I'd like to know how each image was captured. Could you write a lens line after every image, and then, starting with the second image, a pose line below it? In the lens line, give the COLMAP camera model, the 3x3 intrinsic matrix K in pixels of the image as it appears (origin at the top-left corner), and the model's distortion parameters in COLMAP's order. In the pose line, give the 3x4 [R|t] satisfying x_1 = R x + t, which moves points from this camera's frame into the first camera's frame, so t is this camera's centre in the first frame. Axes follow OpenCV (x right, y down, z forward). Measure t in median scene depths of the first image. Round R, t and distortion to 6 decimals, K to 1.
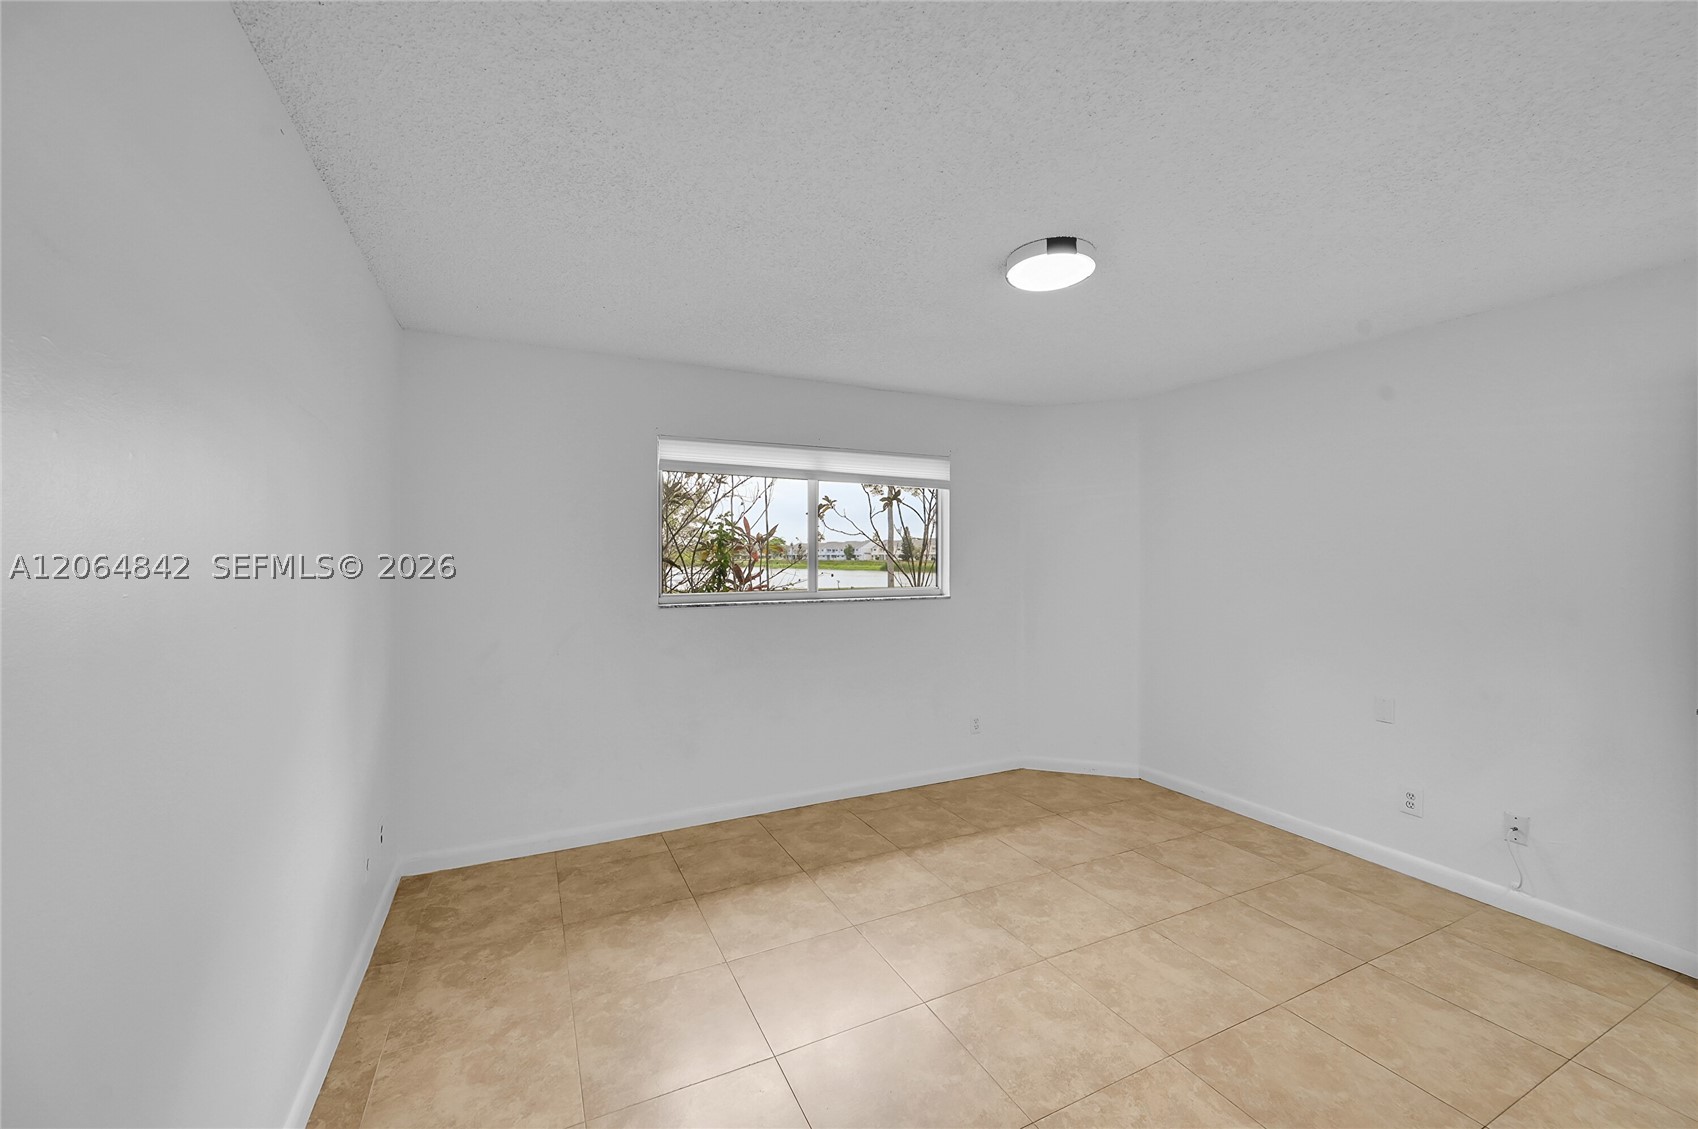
lens RADIAL K [[672.0, 0, 840.7], [0, 672.0, 565.0], [0, 0, 1]] dist [-0.000559, 0.000520]
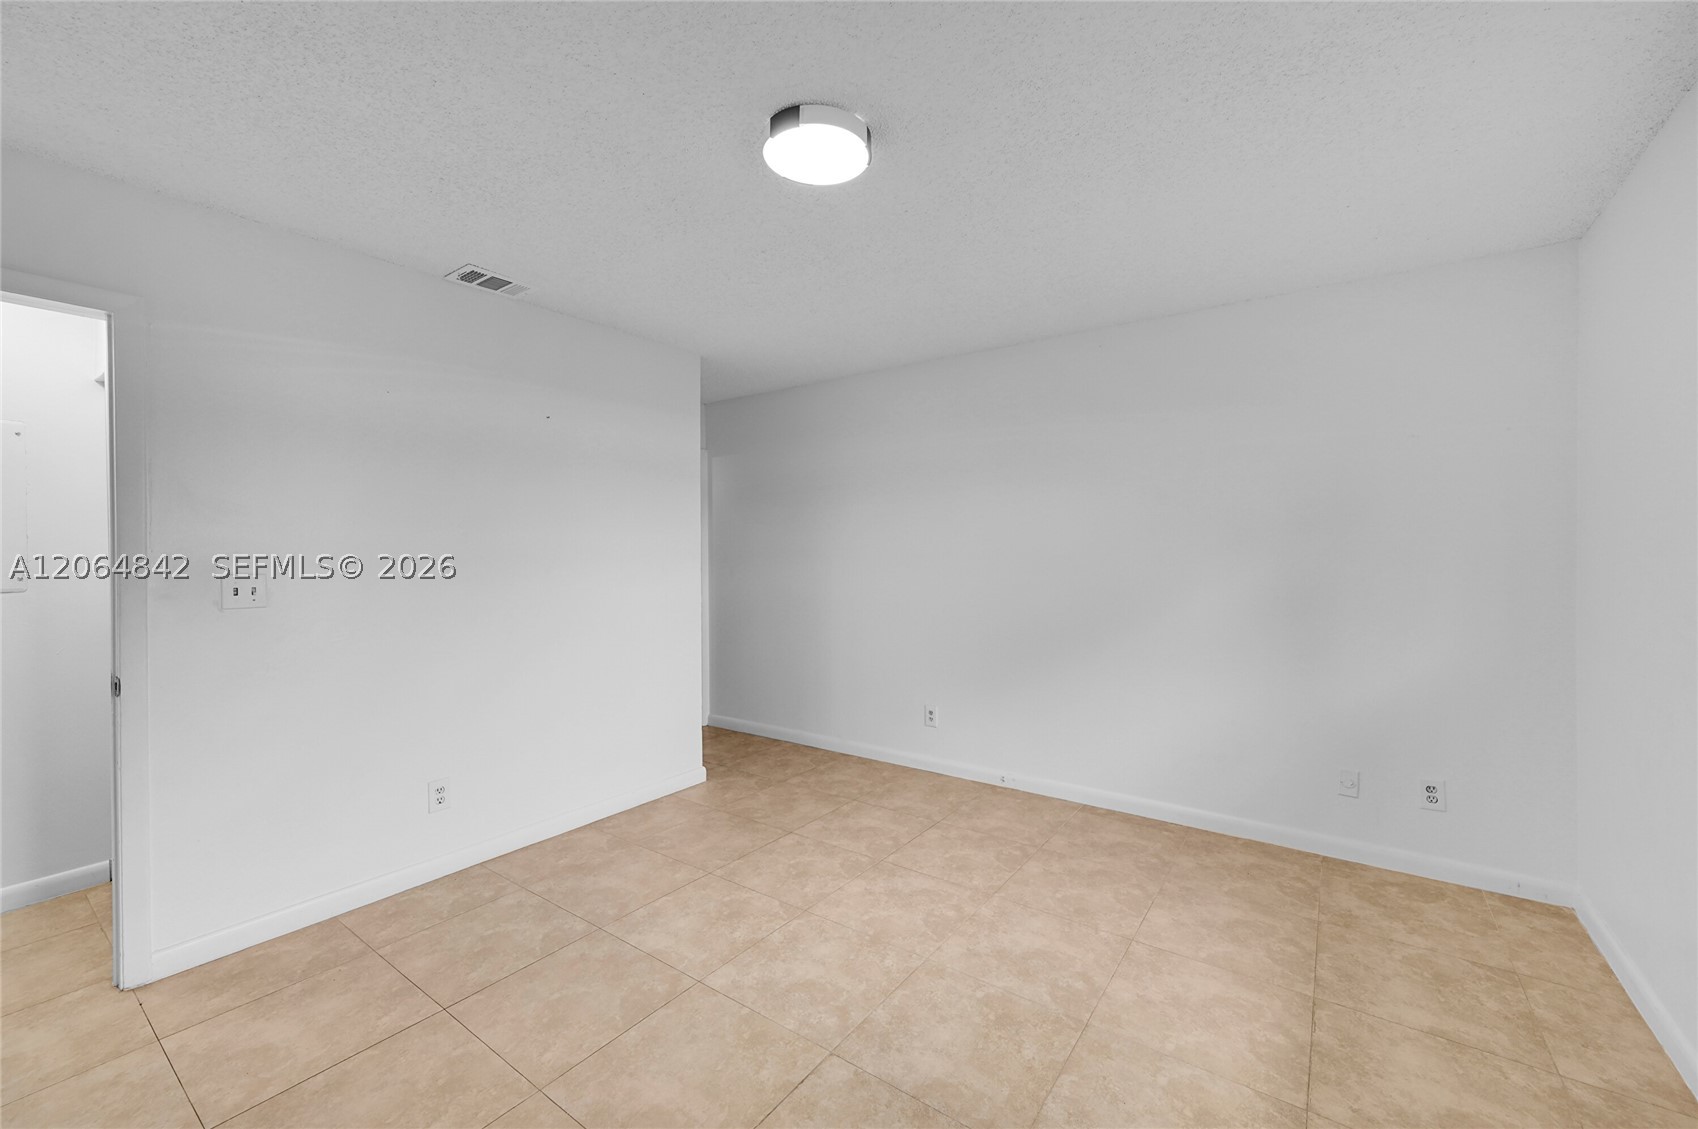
lens RADIAL K [[672.0, 0, 846.1], [0, 672.0, 557.2], [0, 0, 1]] dist [-0.000559, 0.000520]
pose [[-0.881070, 0.006256, -0.472944, 0.471124], [0.000113, 0.999915, 0.013017, 0.028585], [0.472985, 0.011415, -0.880996, 1.224454]]
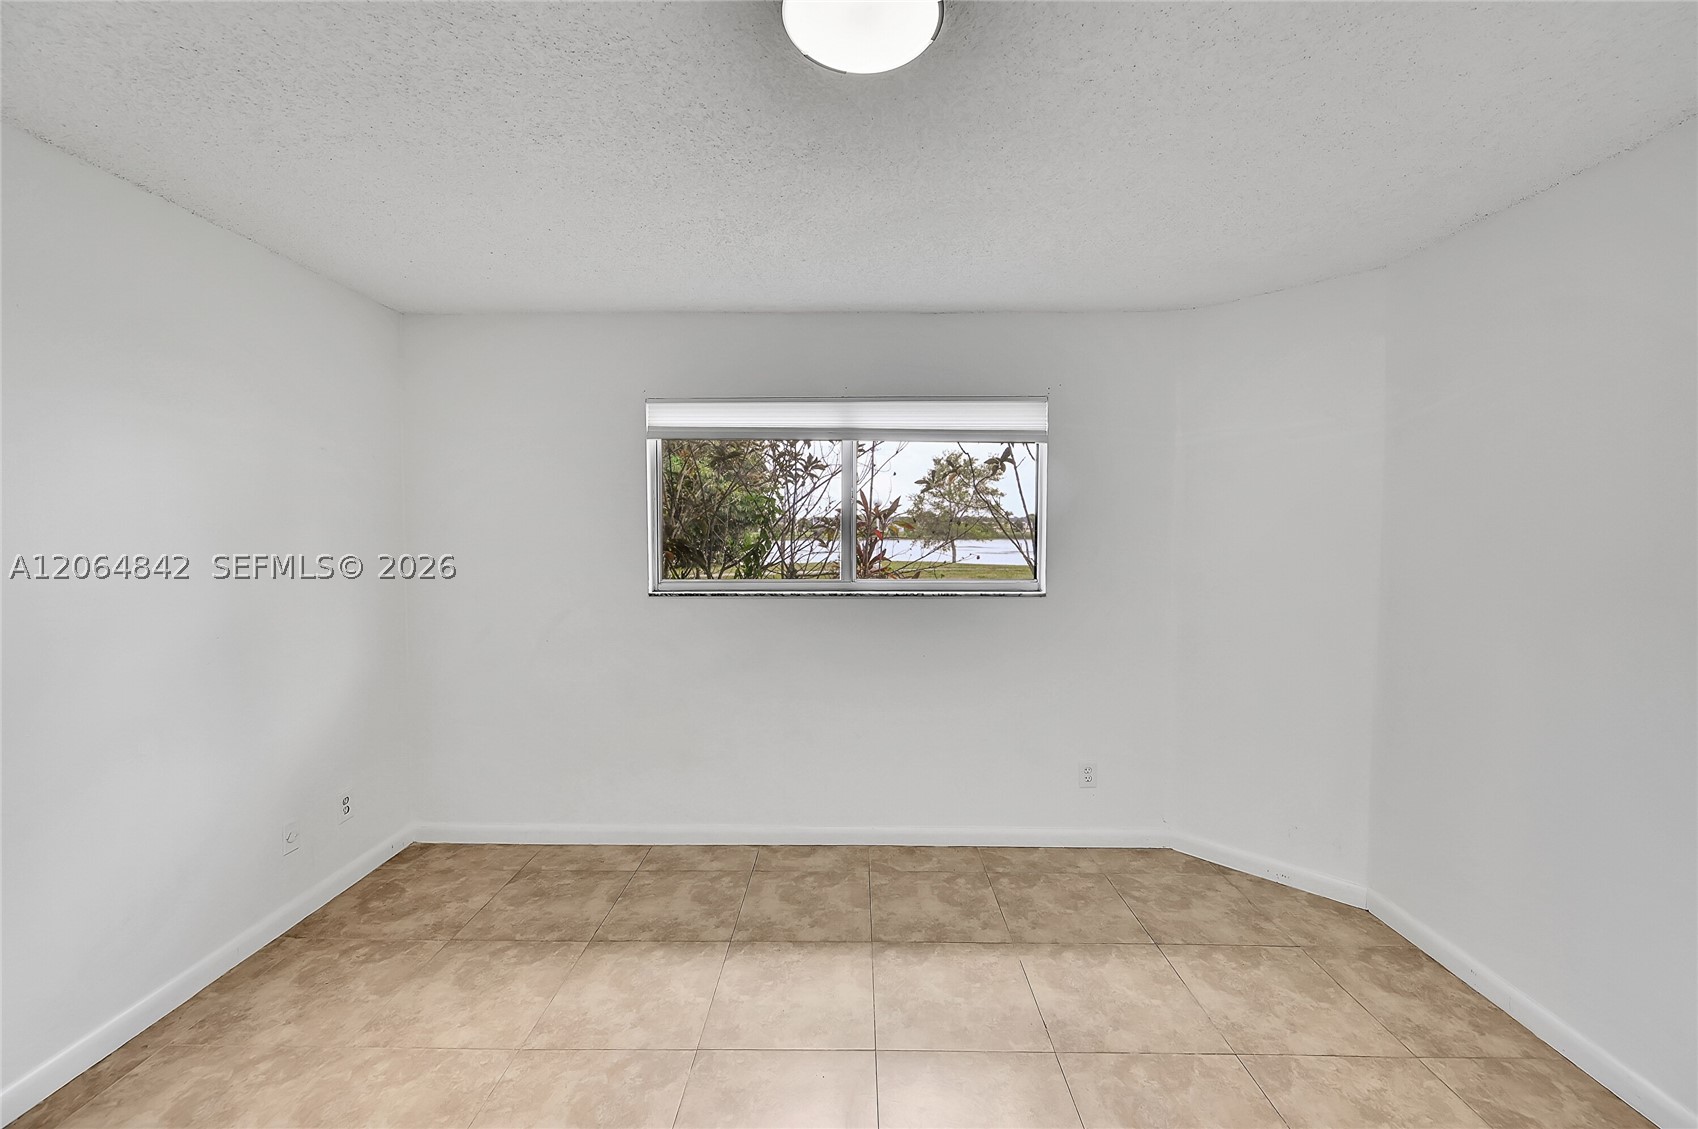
lens RADIAL K [[672.0, 0, 845.5], [0, 672.0, 568.1], [0, 0, 1]] dist [-0.000559, 0.000520]
pose [[0.893763, 0.026660, -0.447747, 0.389394], [-0.006044, 0.998857, 0.047410, -0.017724], [0.448499, -0.039667, 0.892903, 0.359705]]
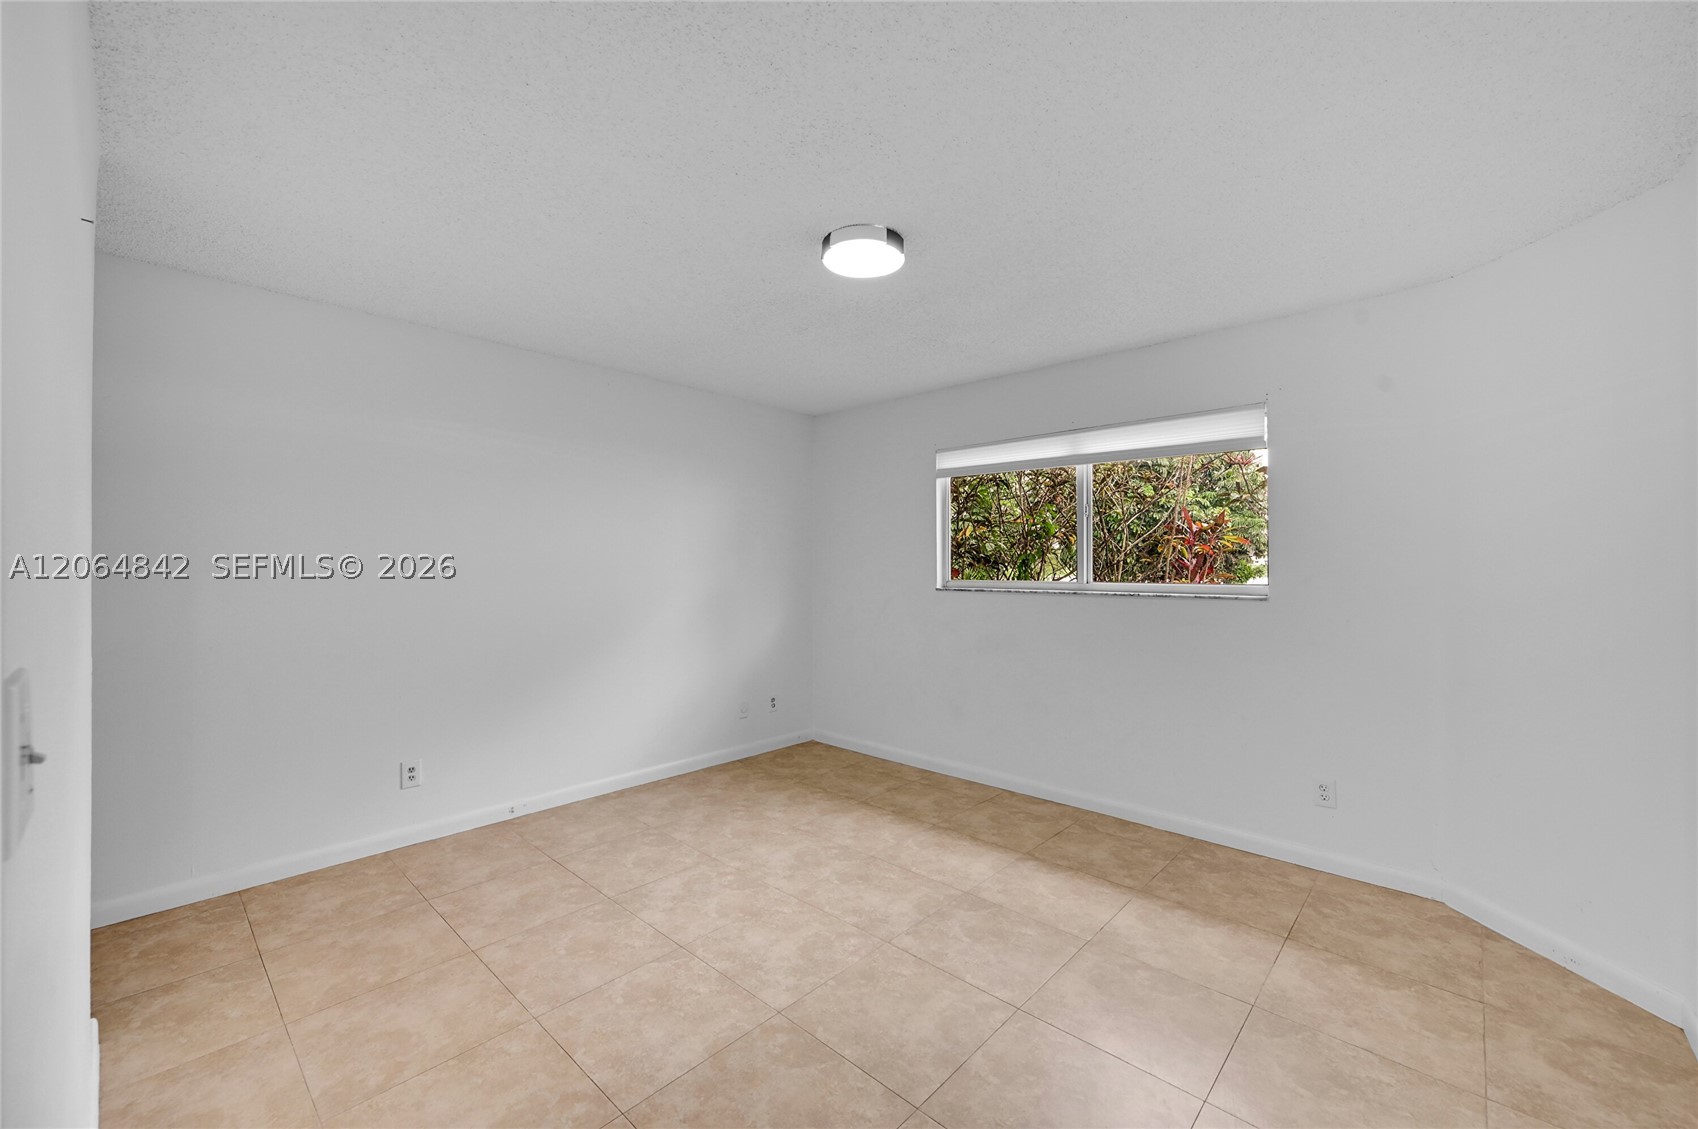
lens RADIAL K [[672.0, 0, 832.2], [0, 672.0, 563.3], [0, 0, 1]] dist [-0.000559, 0.000520]
pose [[0.349295, 0.000352, -0.937013, 0.896352], [-0.010530, 0.999938, -0.003550, 0.024148], [0.936954, 0.011107, 0.349277, 0.425422]]
